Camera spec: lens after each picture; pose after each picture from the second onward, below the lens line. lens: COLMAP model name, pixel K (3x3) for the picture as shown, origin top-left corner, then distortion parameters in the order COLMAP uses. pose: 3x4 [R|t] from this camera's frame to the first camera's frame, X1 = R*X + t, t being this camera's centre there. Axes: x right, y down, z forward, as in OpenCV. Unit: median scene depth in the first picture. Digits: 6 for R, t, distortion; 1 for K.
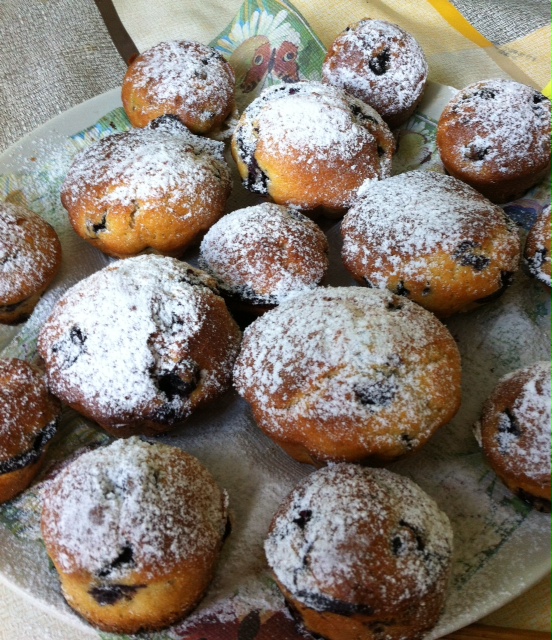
lens RADIAL K [[701.9, 0, 276.0], [0, 701.9, 320.0], [0, 0, 1]] dist [0.117769, -0.485514]
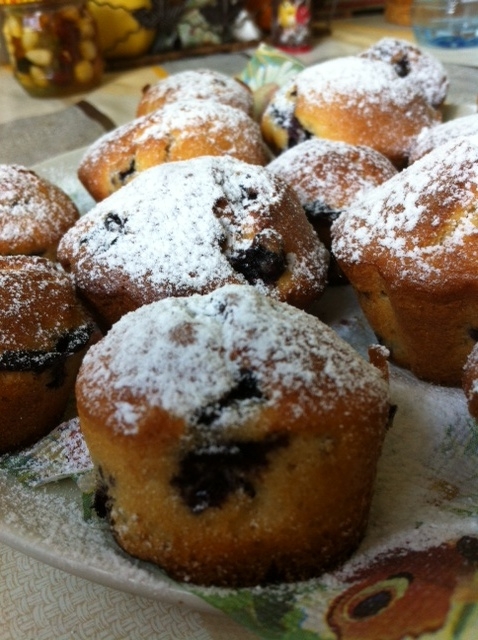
lens RADIAL K [[636.8, 0, 239.0], [0, 636.8, 320.0], [0, 0, 1]] dist [0.102395, -0.463091]
pose [[0.996229, -0.086615, 0.005134, -0.168689], [0.083854, 0.945896, -0.313447, 0.342133], [0.022293, 0.312696, 0.949592, 0.416482]]
